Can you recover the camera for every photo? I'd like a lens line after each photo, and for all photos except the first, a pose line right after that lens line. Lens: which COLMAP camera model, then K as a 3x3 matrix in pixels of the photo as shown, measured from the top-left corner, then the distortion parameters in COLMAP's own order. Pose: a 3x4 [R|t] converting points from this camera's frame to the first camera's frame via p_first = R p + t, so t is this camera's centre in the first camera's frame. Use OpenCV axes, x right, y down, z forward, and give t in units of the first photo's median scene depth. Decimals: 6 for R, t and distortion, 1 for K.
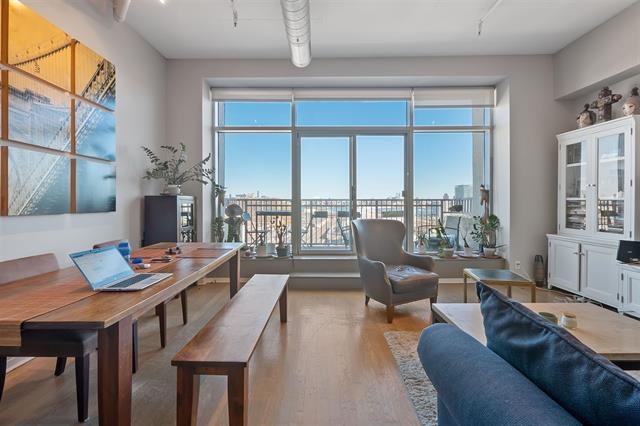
lens RADIAL K [[278.5, 0, 315.6], [0, 278.5, 203.1], [0, 0, 1]] dist [-0.004353, 0.001349]
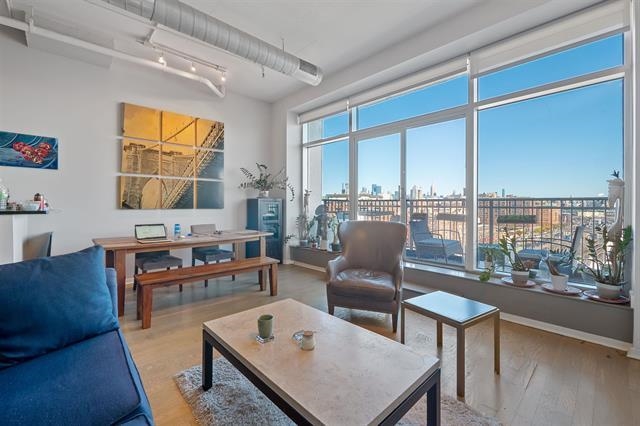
lens RADIAL K [[278.5, 0, 310.3], [0, 278.5, 205.5], [0, 0, 1]] dist [-0.004353, 0.001349]
pose [[0.674694, 0.006192, -0.738071, 0.691656], [-0.001771, 0.999976, 0.006770, -0.000272], [0.738095, -0.003260, 0.674689, 0.183114]]
